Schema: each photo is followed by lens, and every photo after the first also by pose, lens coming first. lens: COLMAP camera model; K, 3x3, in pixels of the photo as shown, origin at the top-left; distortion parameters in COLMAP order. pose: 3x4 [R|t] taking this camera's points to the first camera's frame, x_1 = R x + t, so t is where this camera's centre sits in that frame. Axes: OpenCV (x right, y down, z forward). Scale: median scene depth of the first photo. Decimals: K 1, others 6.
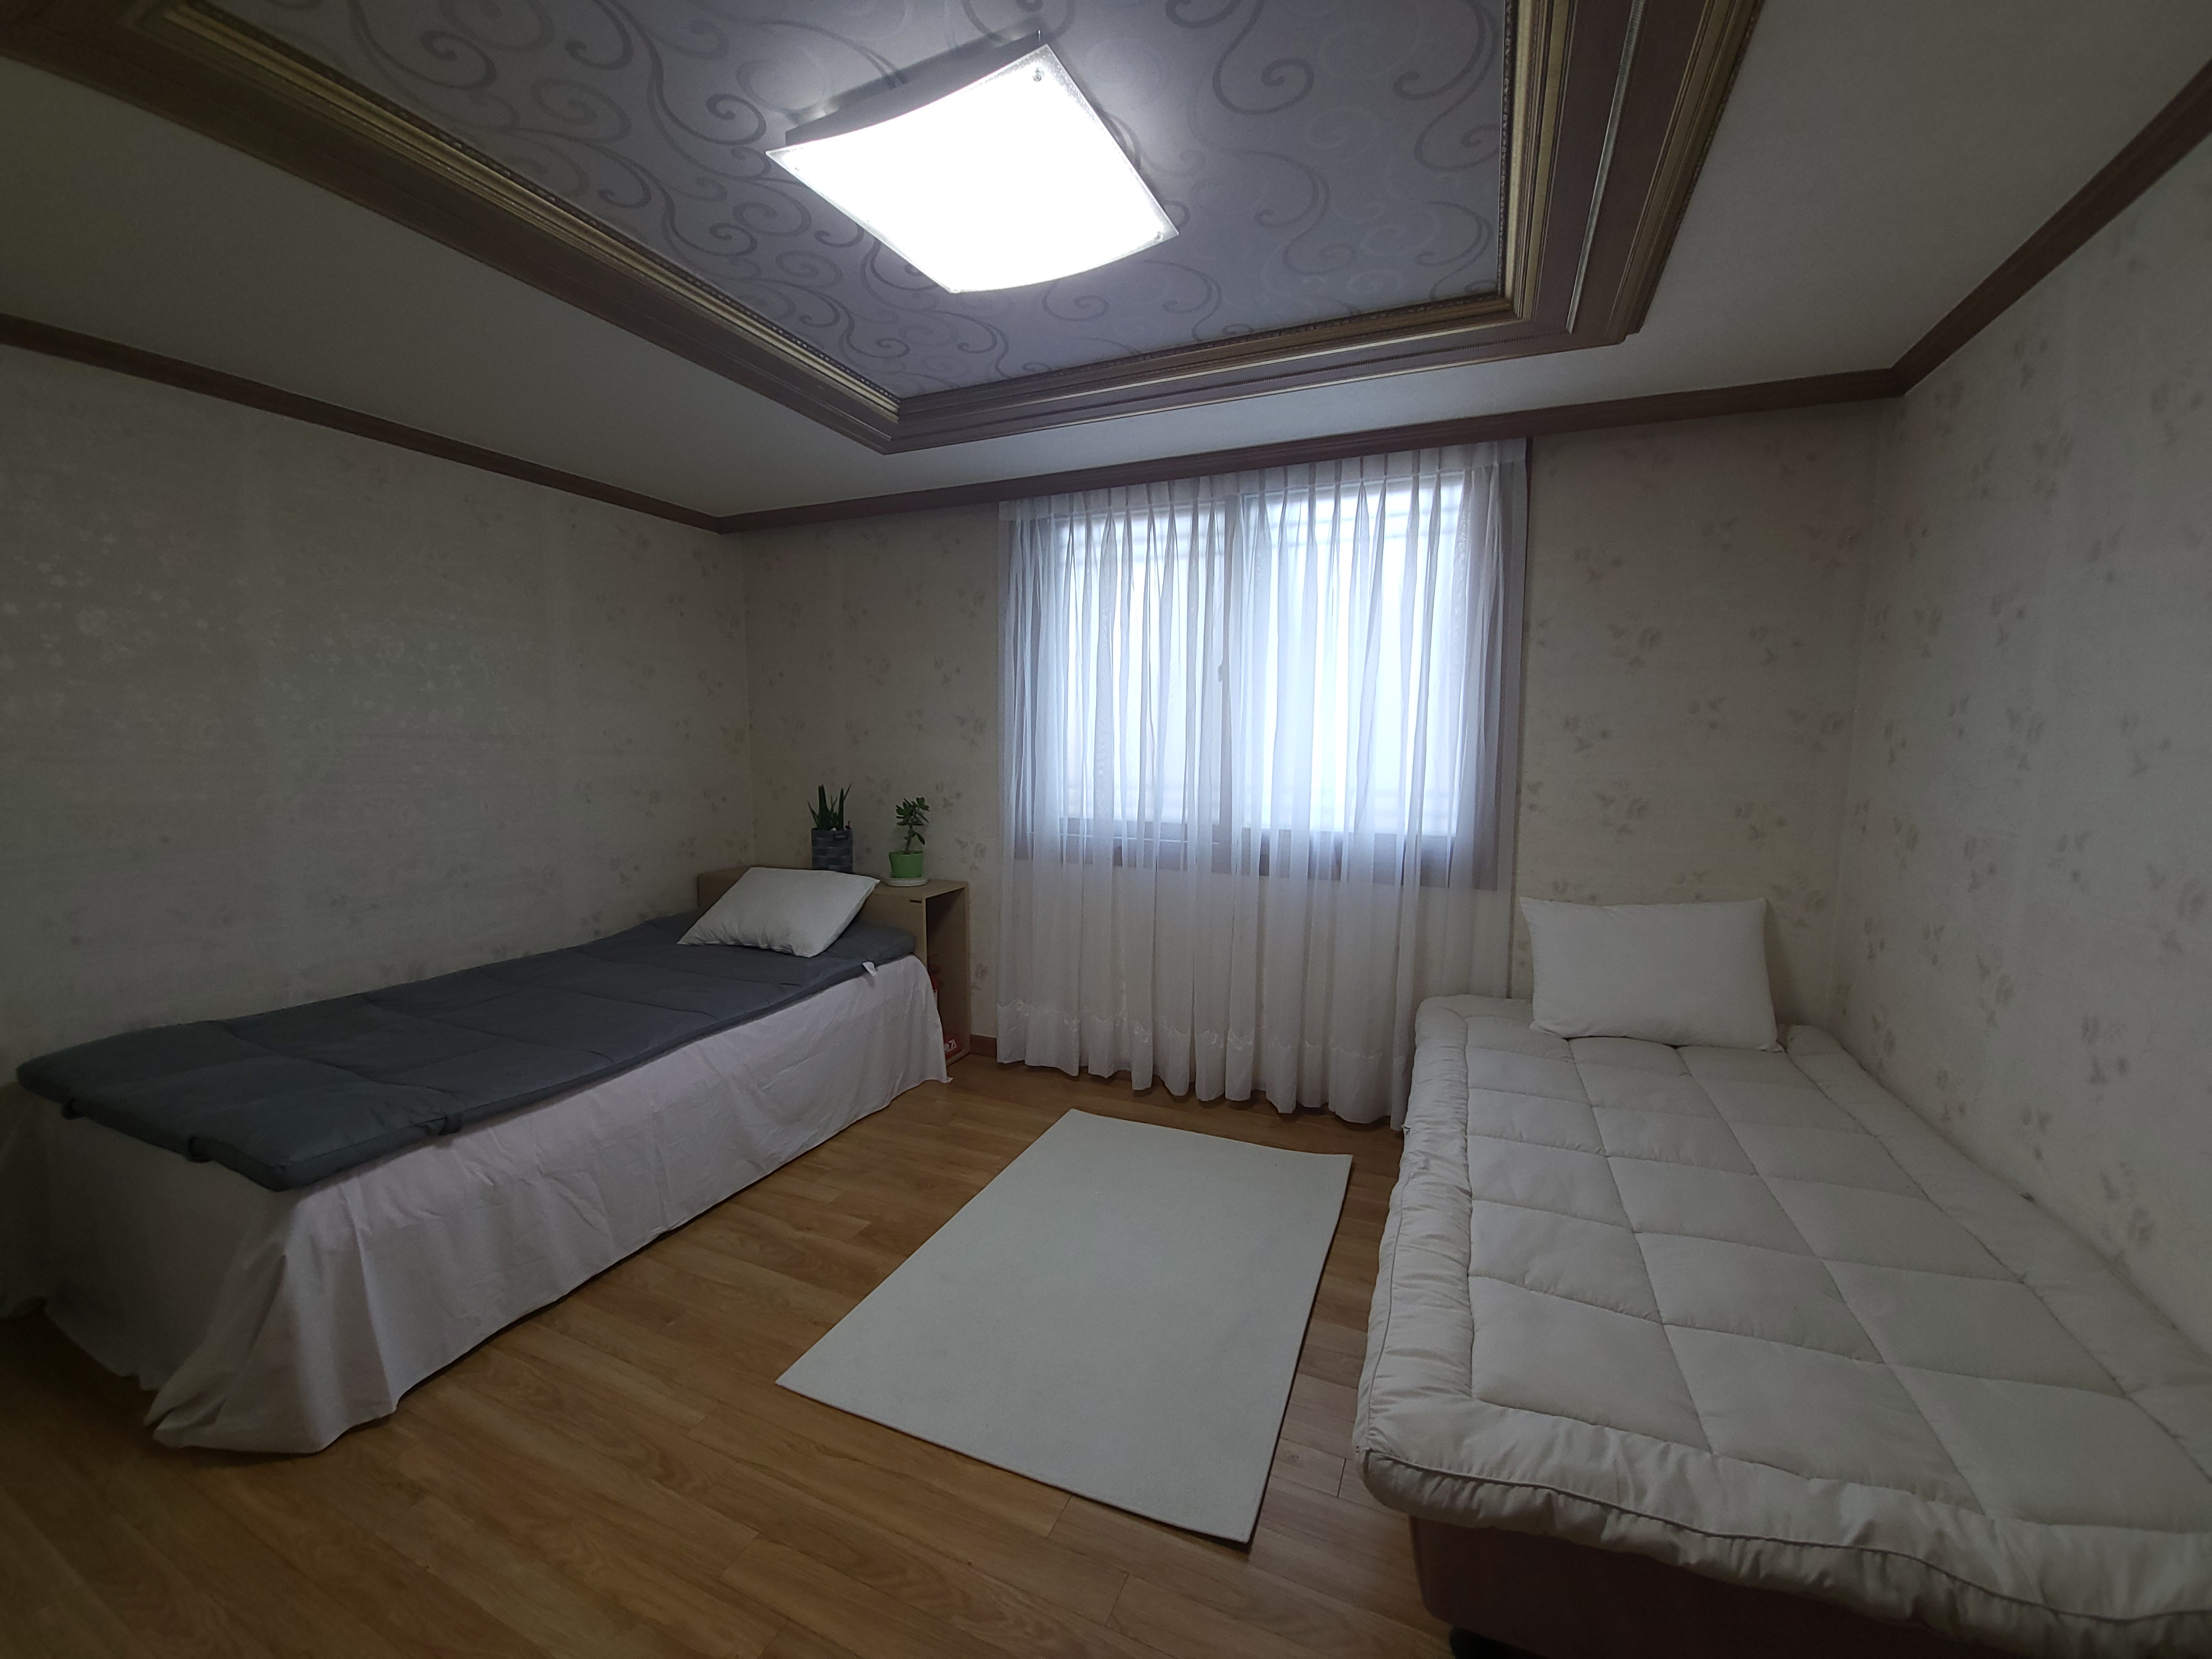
lens RADIAL K [[878.8, 0, 1116.6], [0, 878.8, 834.1], [0, 0, 1]] dist [-0.027489, -0.003001]
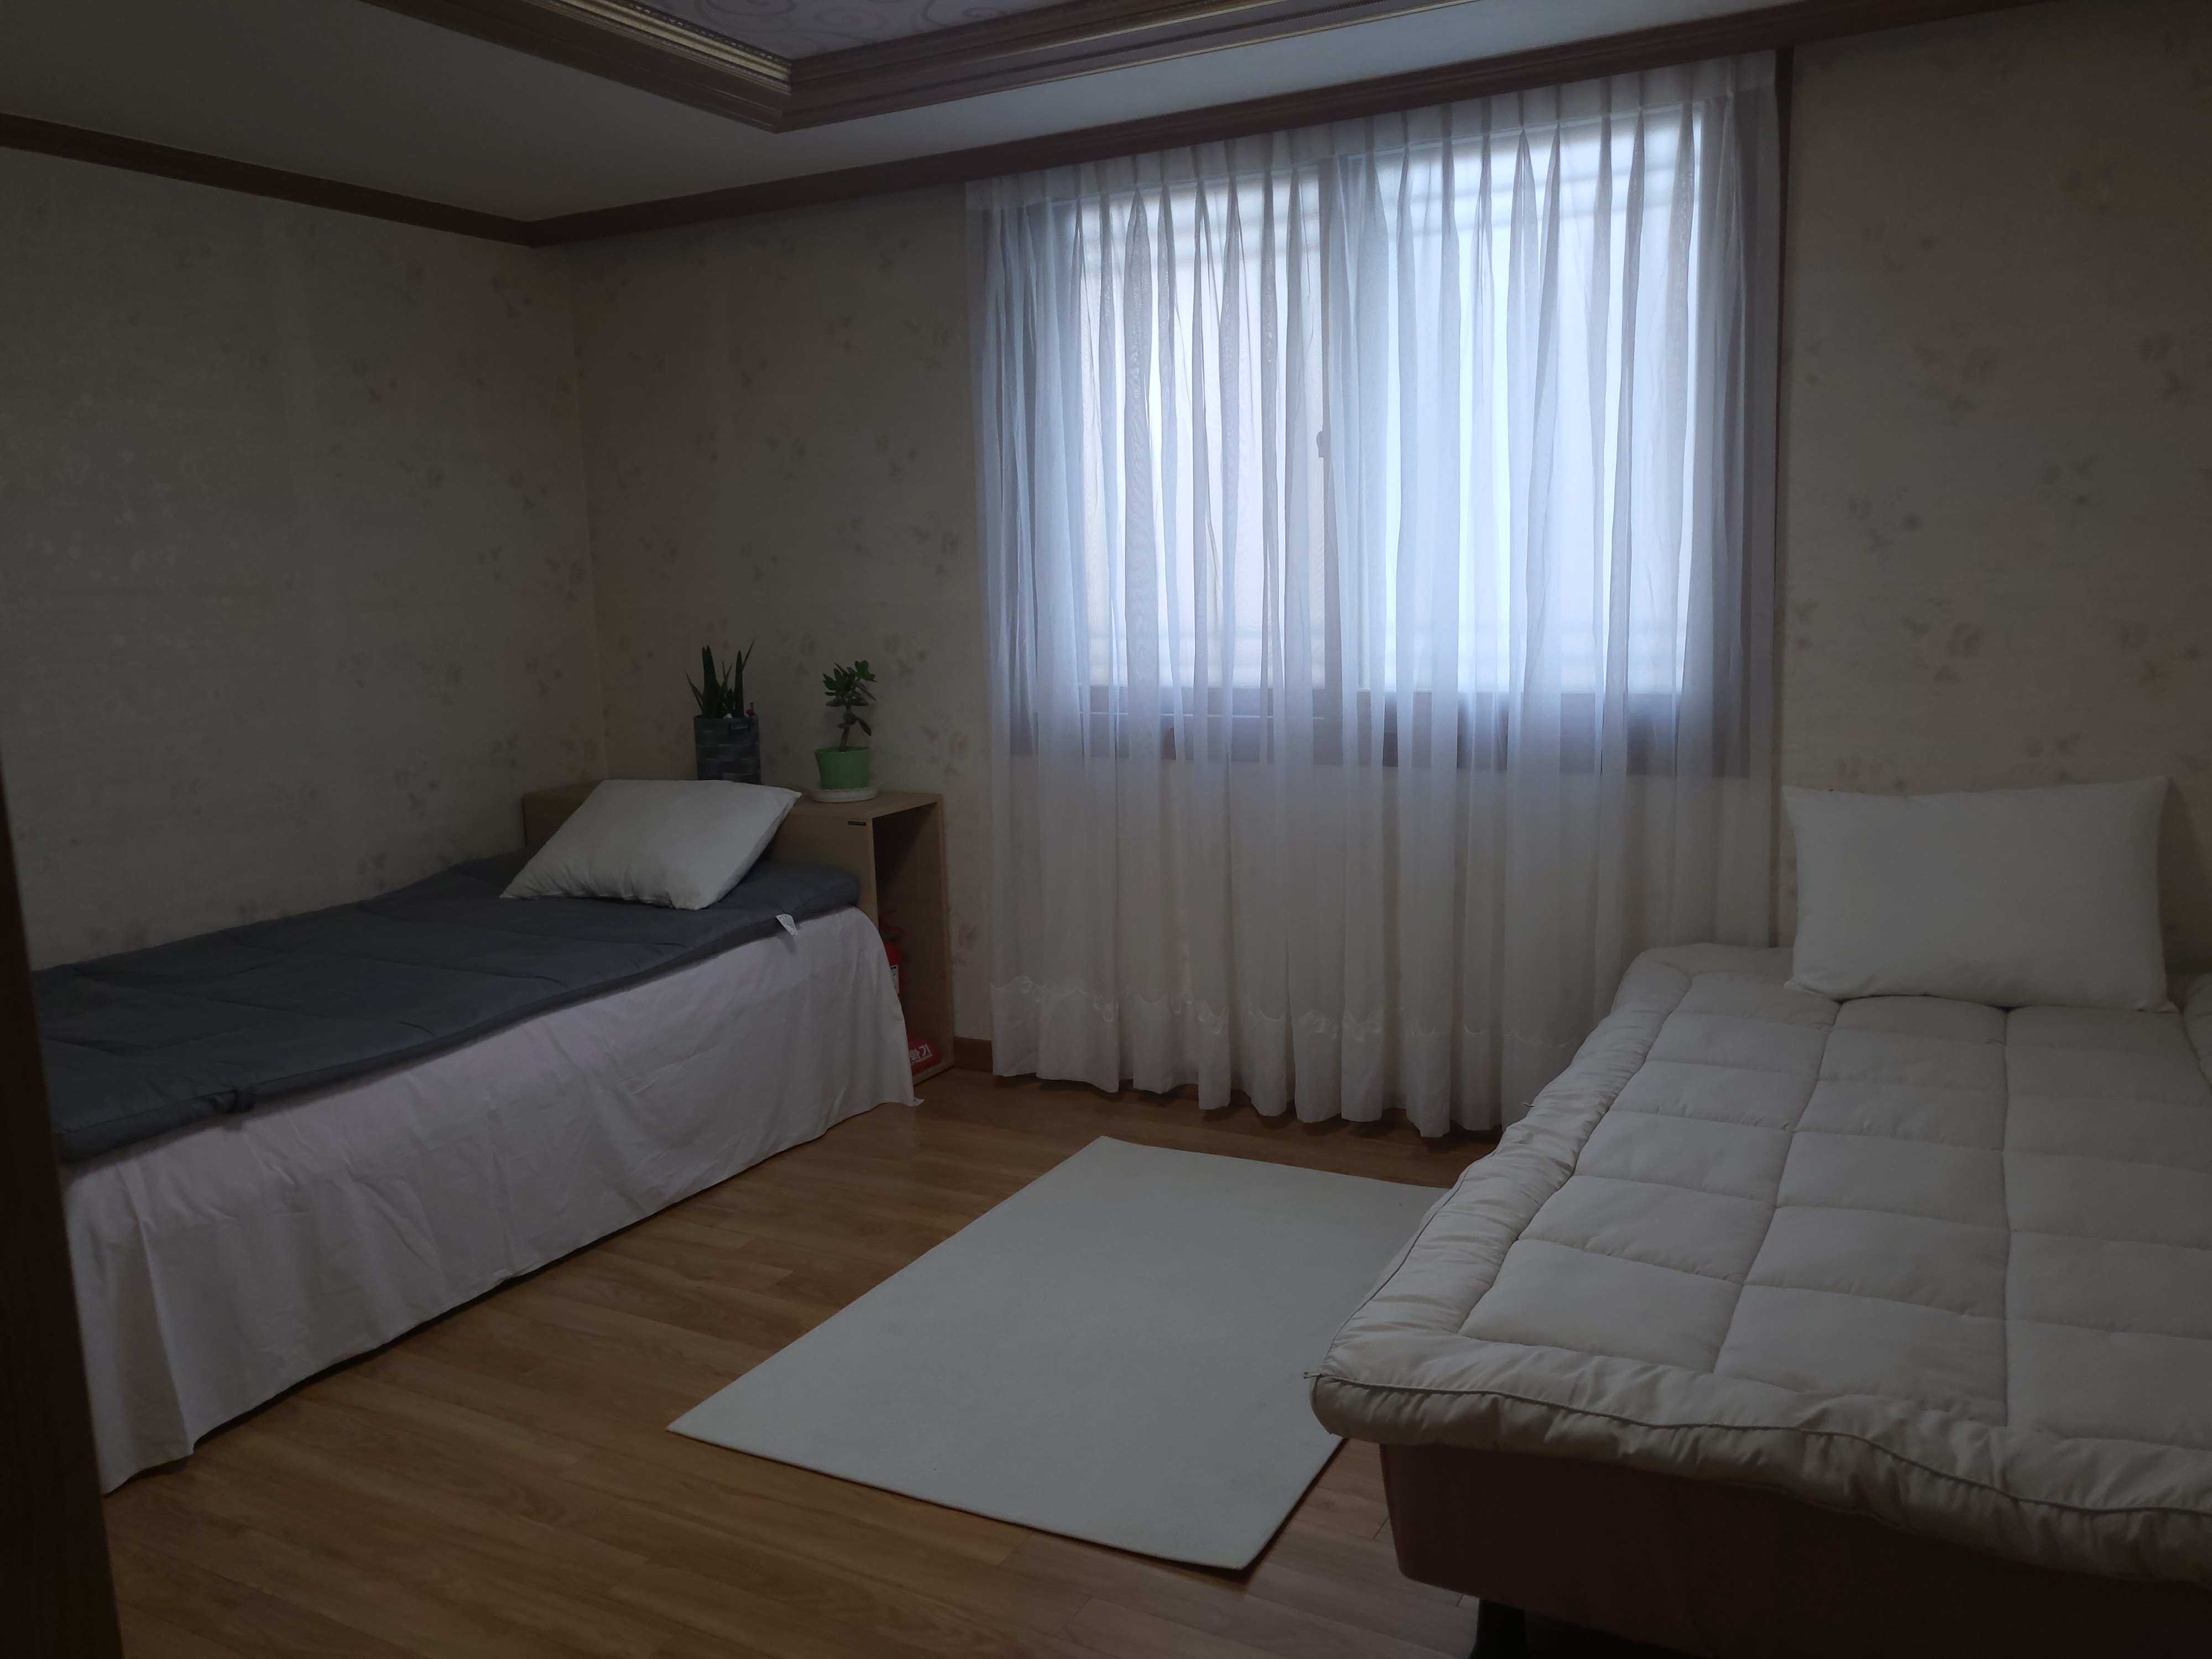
lens RADIAL K [[1685.3, 0, 1116.1], [0, 1685.3, 825.7], [0, 0, 1]] dist [-0.036382, 0.045071]
pose [[0.995051, -0.022502, -0.096788, 0.099014], [0.027854, 0.998135, 0.054315, 0.021391], [0.095385, -0.056742, 0.993822, -0.256178]]
